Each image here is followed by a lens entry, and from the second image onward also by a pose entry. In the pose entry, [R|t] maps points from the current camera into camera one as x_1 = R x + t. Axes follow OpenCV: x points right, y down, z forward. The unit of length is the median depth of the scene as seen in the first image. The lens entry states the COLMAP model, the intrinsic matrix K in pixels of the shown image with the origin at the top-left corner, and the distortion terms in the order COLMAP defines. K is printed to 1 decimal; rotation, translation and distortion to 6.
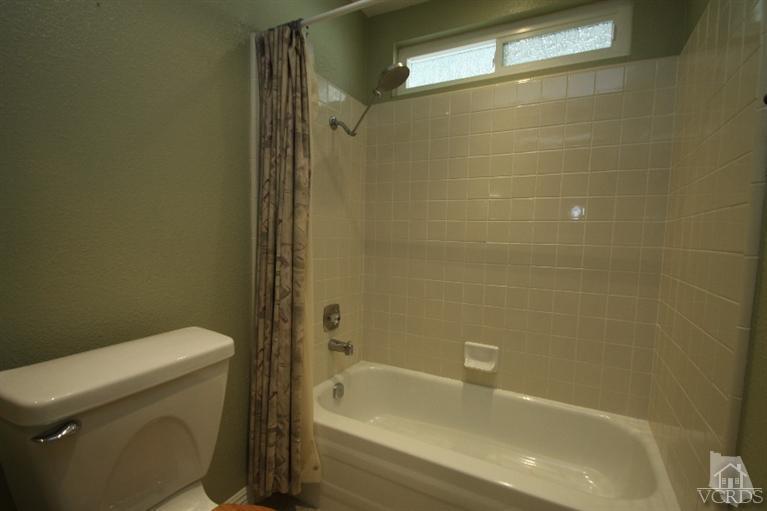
lens RADIAL K [[369.7, 0, 385.1], [0, 369.7, 267.6], [0, 0, 1]] dist [-0.020859, -0.000115]
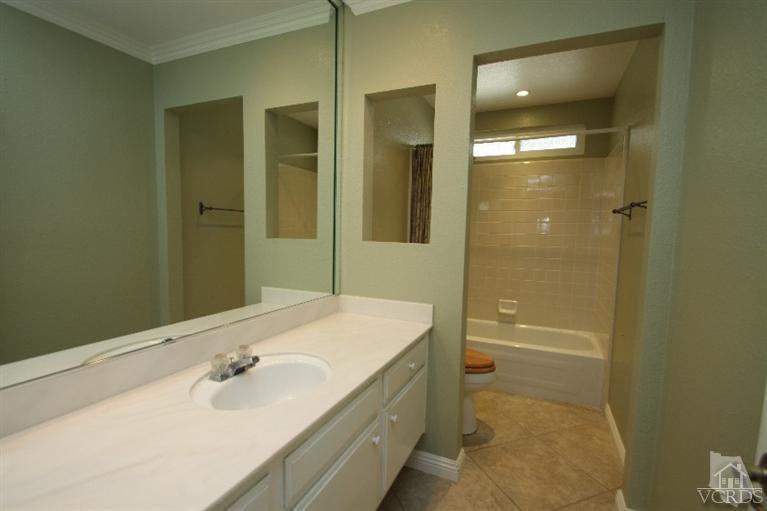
lens RADIAL K [[356.2, 0, 388.2], [0, 356.2, 266.8], [0, 0, 1]] dist [0.012707, -0.015772]
pose [[0.997393, -0.002233, 0.072131, -0.496653], [0.002394, 0.999995, -0.002153, 0.038529], [-0.072126, 0.002320, 0.997393, -0.799921]]
